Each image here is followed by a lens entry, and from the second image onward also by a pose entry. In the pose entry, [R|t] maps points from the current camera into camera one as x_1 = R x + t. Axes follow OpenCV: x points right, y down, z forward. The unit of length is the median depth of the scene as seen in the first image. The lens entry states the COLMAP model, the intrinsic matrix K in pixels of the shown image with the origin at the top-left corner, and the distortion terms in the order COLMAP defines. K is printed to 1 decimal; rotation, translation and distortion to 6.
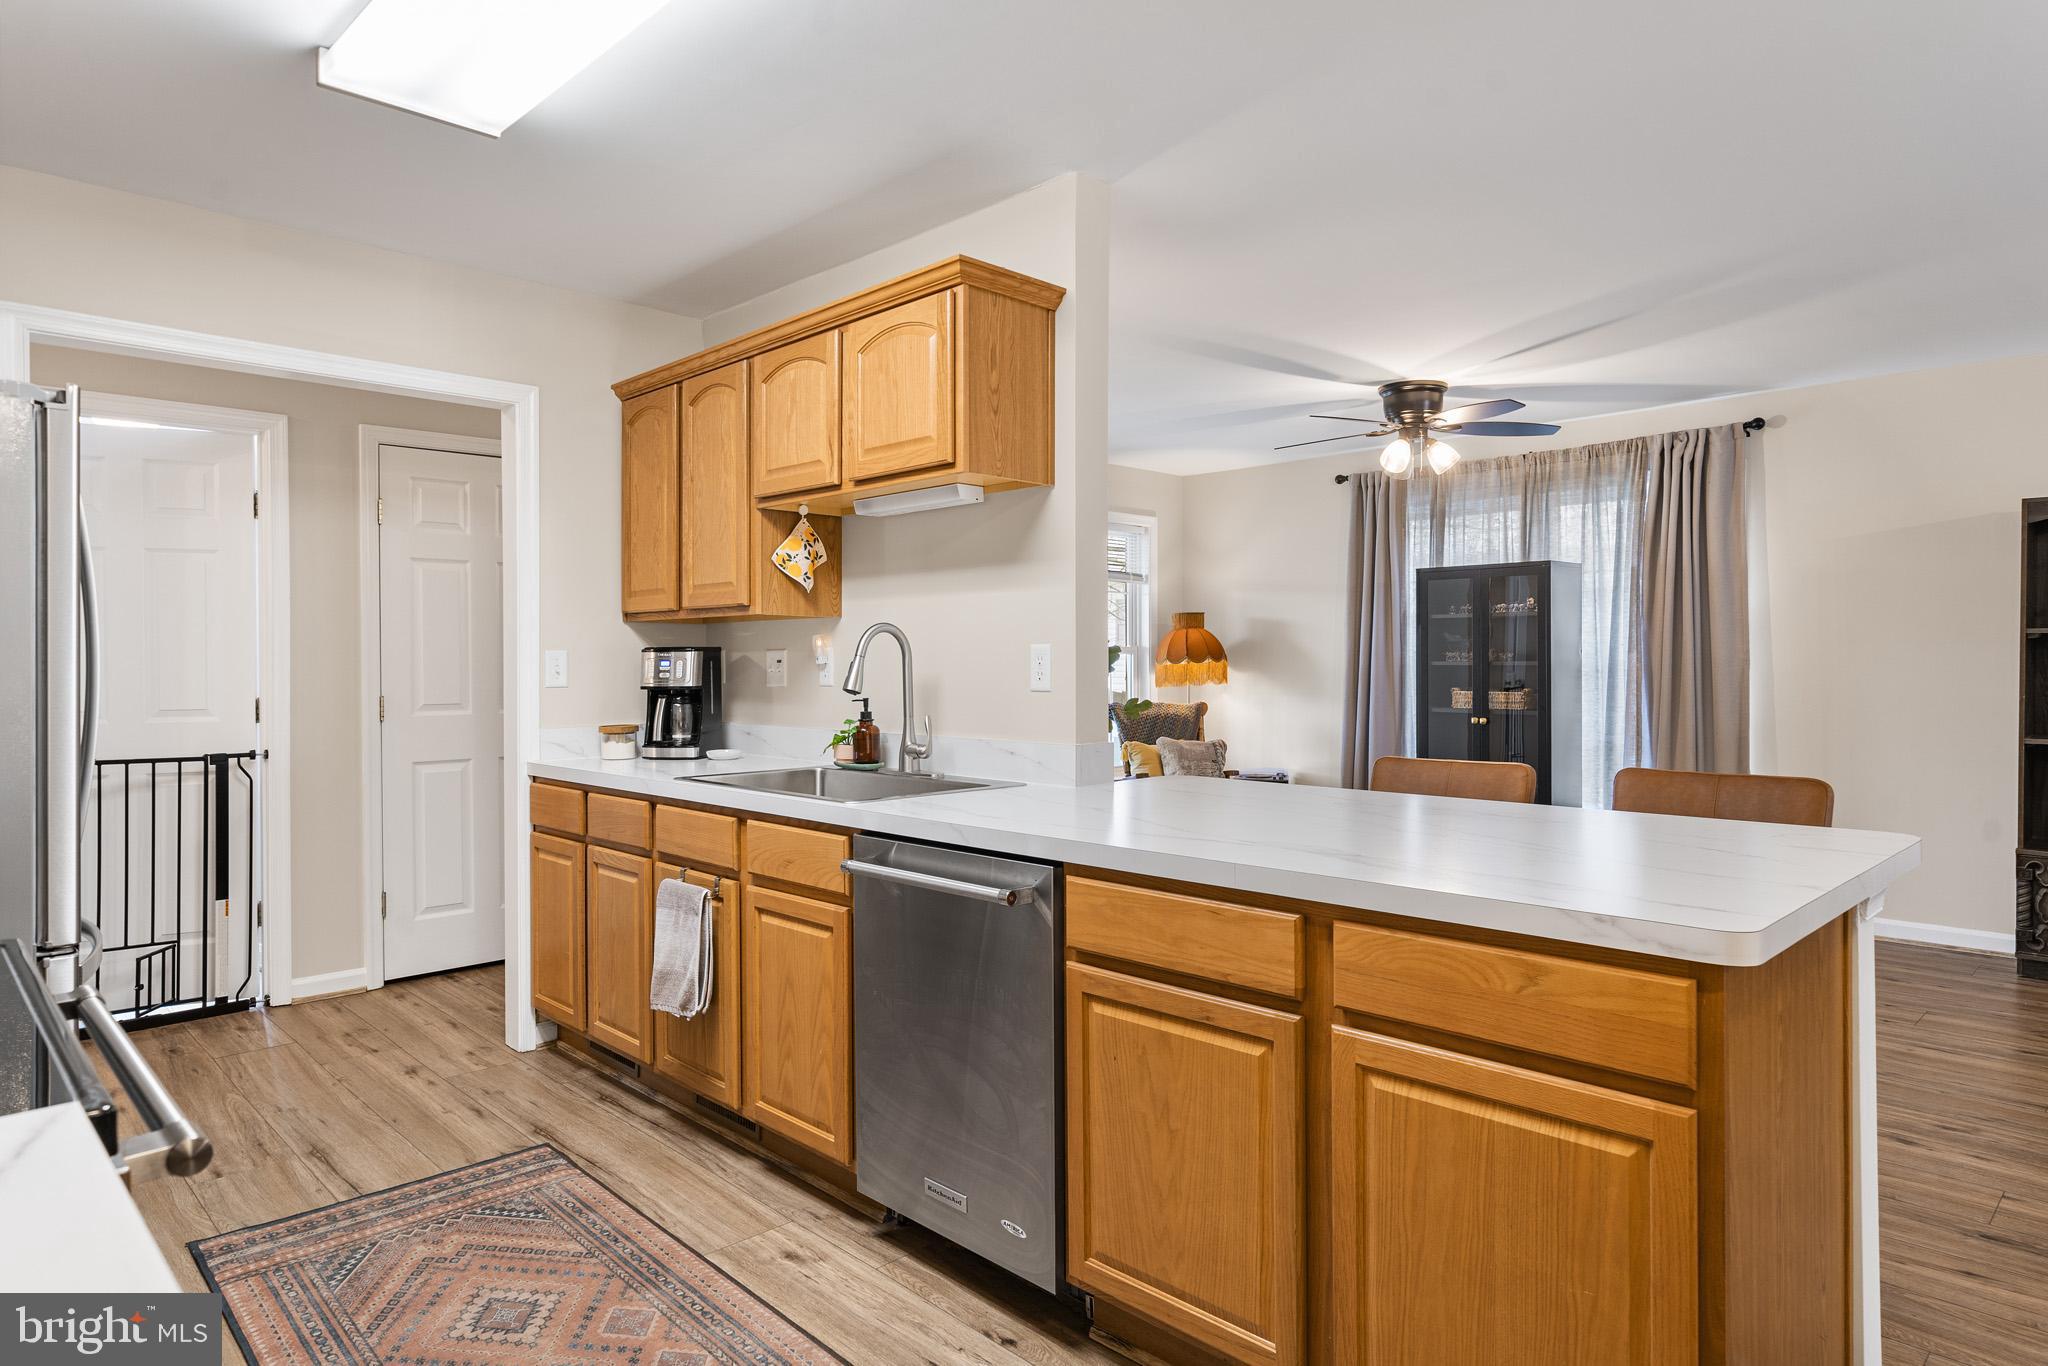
lens RADIAL K [[1213.2, 0, 1019.7], [0, 1213.2, 653.6], [0, 0, 1]] dist [0.001115, -0.000941]
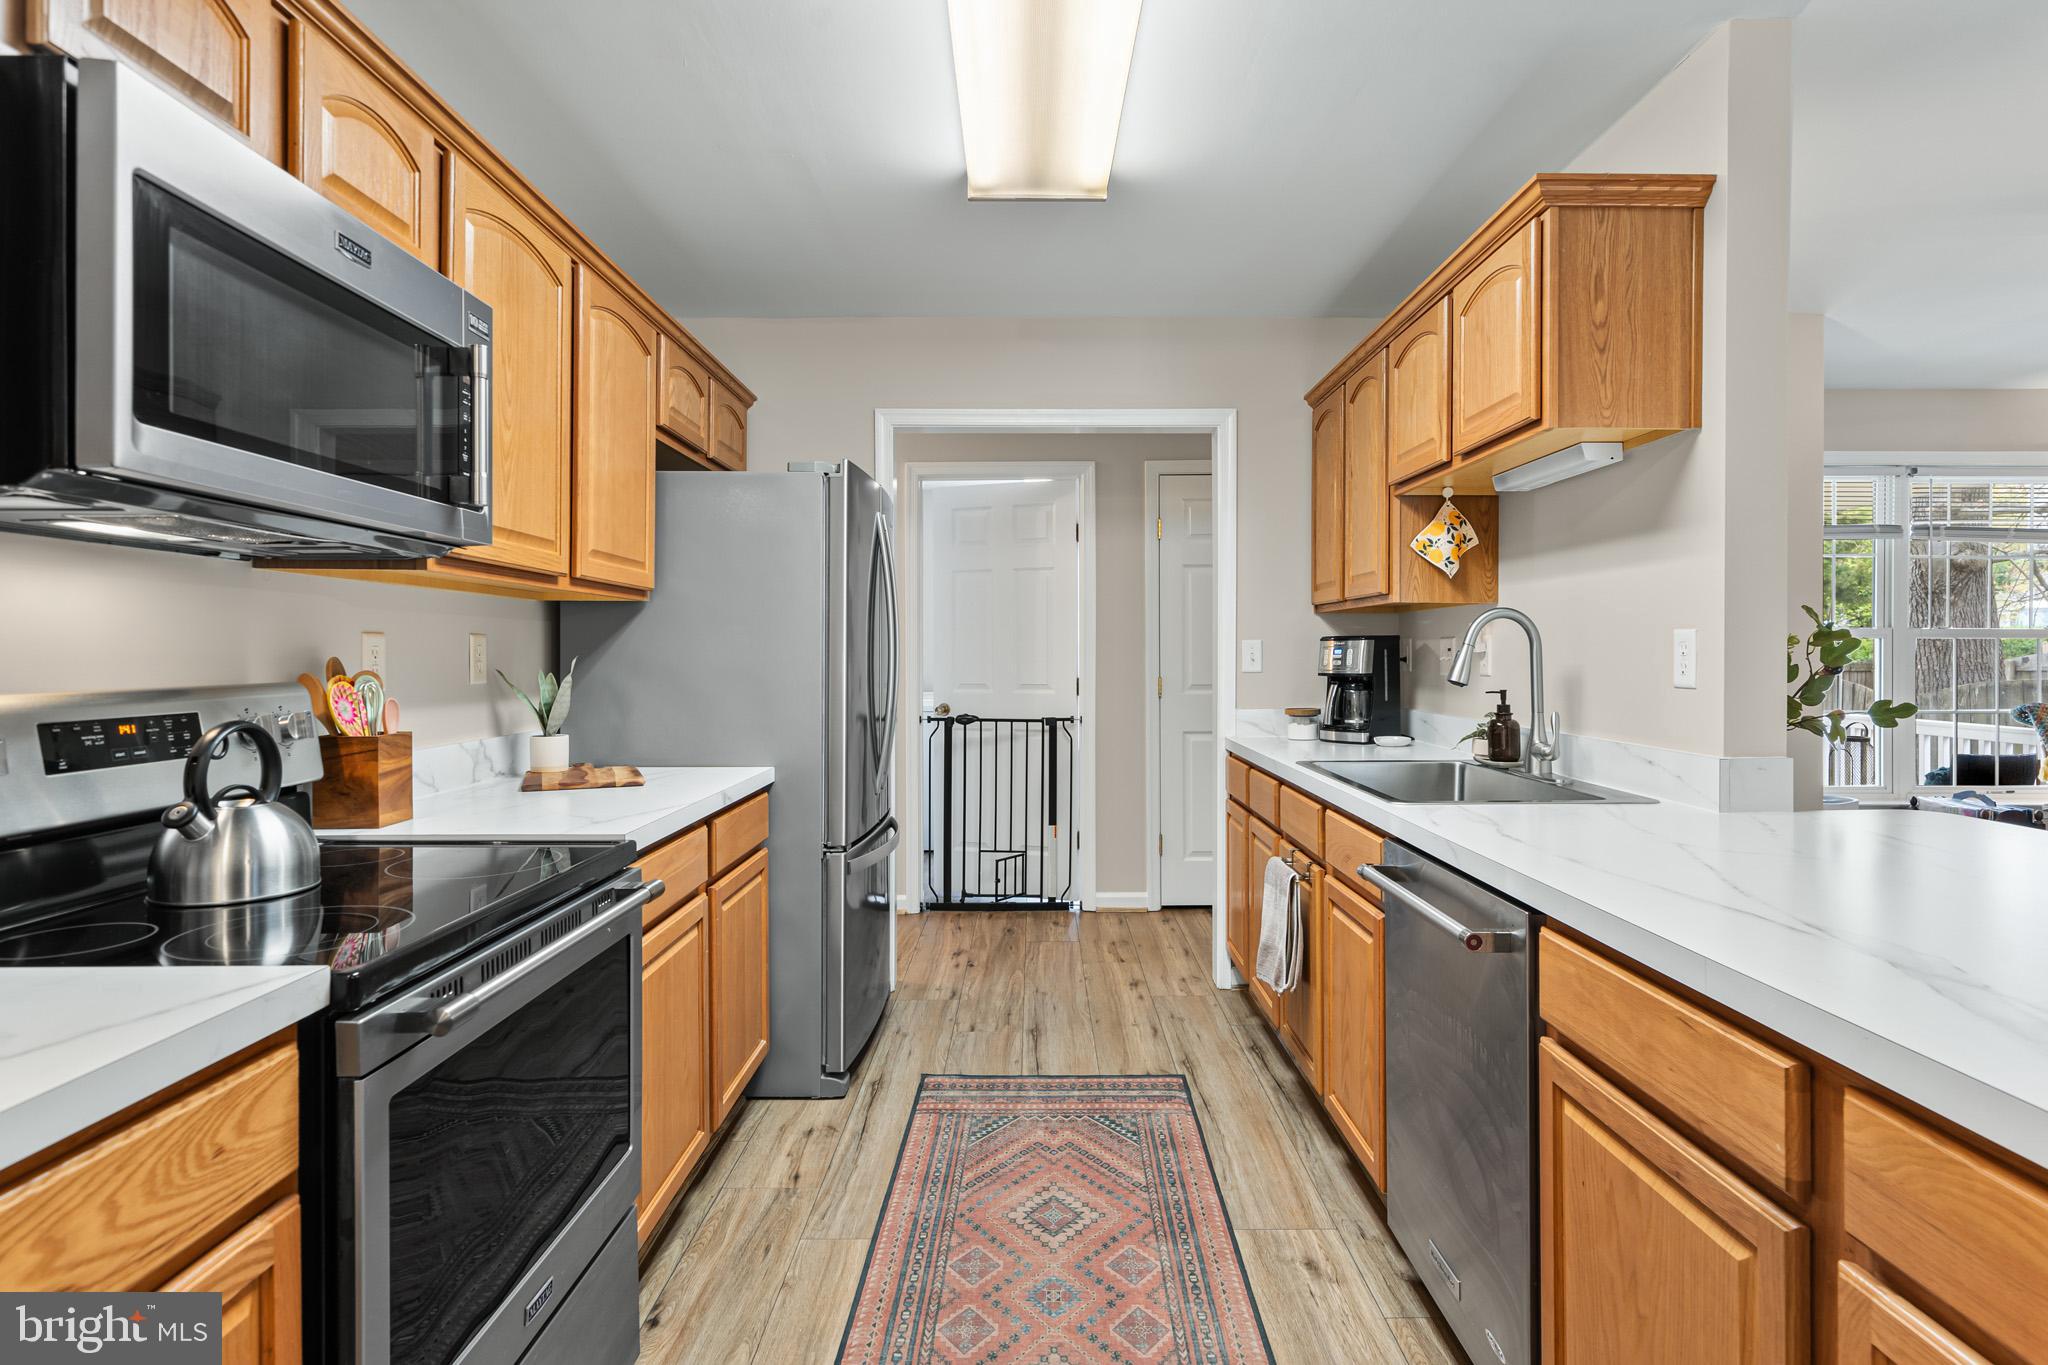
lens RADIAL K [[1046.8, 0, 1014.7], [0, 1046.8, 647.1], [0, 0, 1]] dist [-0.001150, -0.000181]
pose [[0.713910, -0.000992, -0.700237, 0.186662], [0.004888, 0.999982, 0.003567, -0.000468], [0.700221, -0.005969, 0.713902, 0.198056]]
